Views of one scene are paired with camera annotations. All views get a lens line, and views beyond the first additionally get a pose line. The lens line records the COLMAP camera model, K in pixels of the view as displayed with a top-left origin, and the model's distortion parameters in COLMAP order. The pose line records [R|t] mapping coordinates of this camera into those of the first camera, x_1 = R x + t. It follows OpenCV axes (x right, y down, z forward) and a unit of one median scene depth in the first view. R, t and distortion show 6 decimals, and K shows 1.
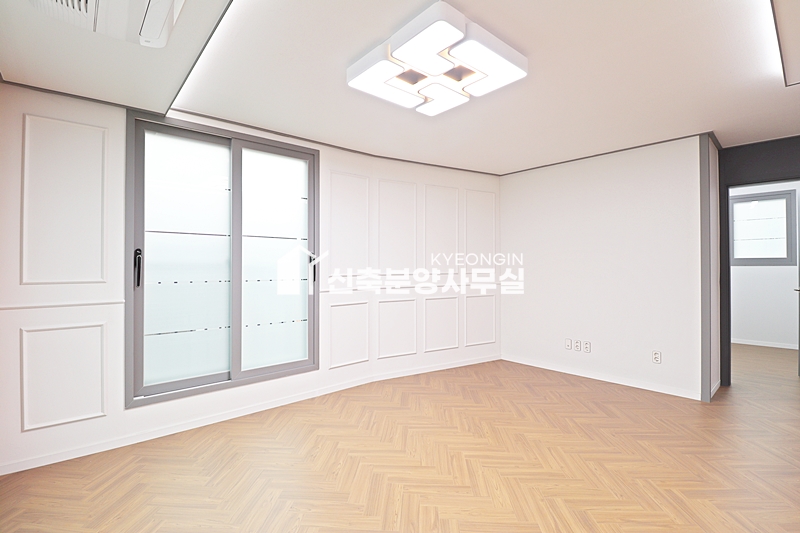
lens RADIAL K [[370.7, 0, 399.7], [0, 370.7, 265.7], [0, 0, 1]] dist [-0.011851, -0.005563]
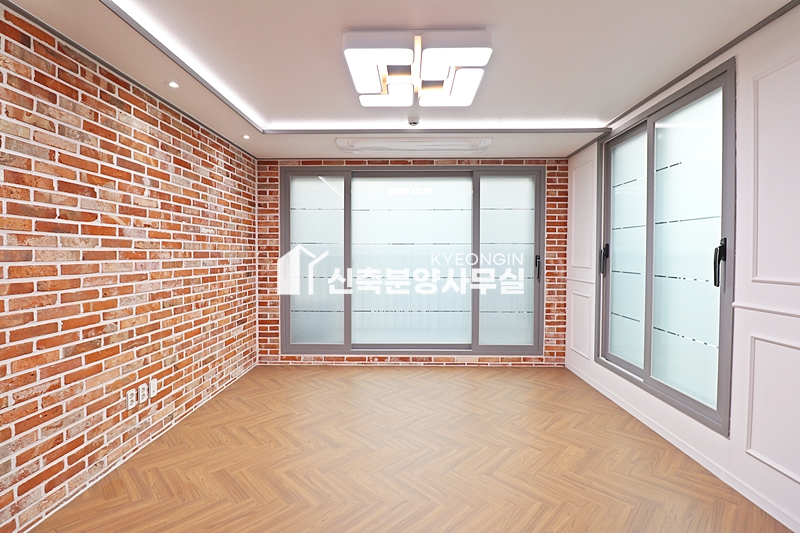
lens RADIAL K [[370.7, 0, 401.4], [0, 370.7, 263.9], [0, 0, 1]] dist [-0.011851, -0.005563]
pose [[-0.680046, 0.018084, -0.732946, 0.688513], [-0.002032, 0.999645, 0.026549, -0.008763], [0.733166, 0.019544, -0.679768, 1.278687]]
